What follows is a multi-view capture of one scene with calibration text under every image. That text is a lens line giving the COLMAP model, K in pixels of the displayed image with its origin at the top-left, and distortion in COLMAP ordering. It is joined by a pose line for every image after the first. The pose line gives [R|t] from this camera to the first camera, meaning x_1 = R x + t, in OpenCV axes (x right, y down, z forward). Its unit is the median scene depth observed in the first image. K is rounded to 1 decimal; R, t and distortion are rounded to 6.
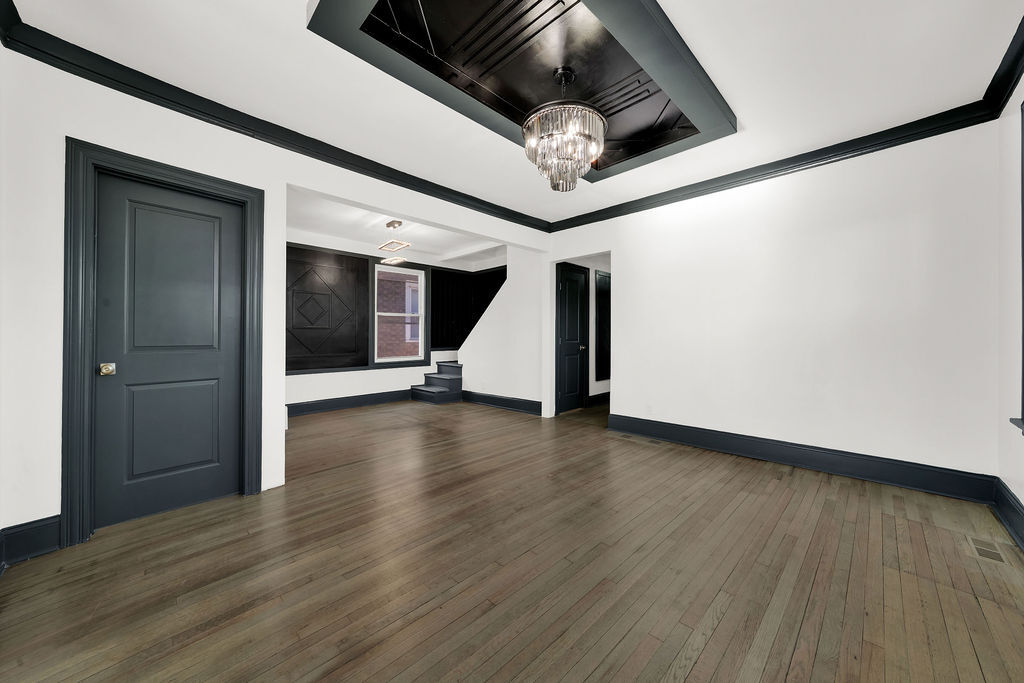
lens RADIAL K [[376.8, 0, 511.7], [0, 376.8, 331.0], [0, 0, 1]] dist [0.032933, 0.000029]
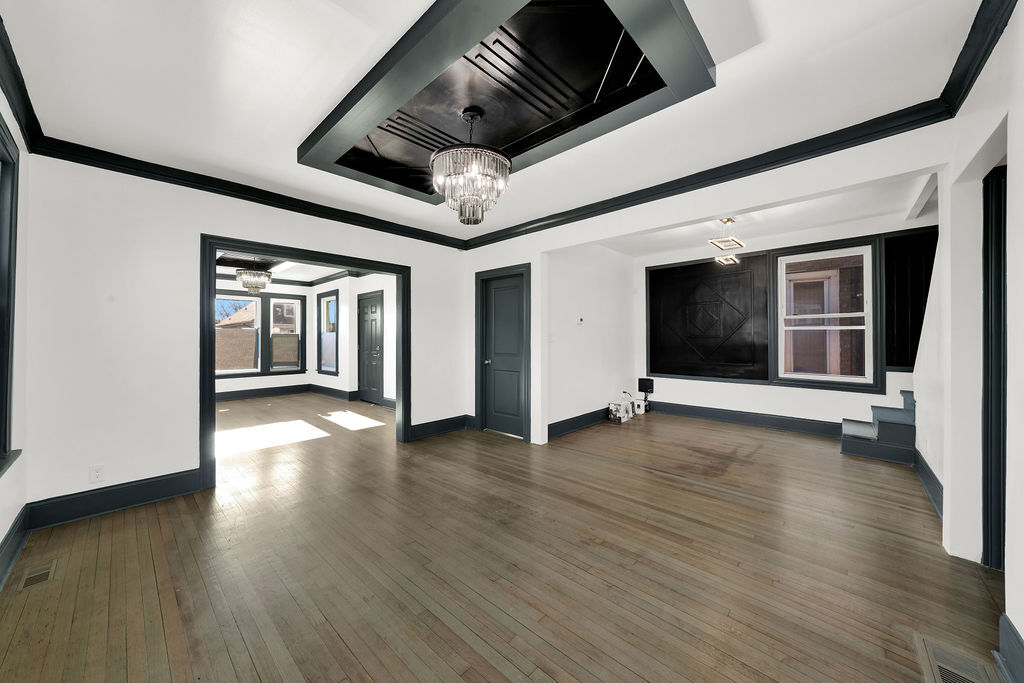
lens RADIAL K [[361.7, 0, 508.4], [0, 361.7, 335.1], [0, 0, 1]] dist [0.015002, 0.000045]
pose [[0.030354, -0.000476, -0.999539, 0.757325], [0.022268, 0.999752, 0.000200, -0.040414], [0.999291, -0.022264, 0.030357, 0.726518]]
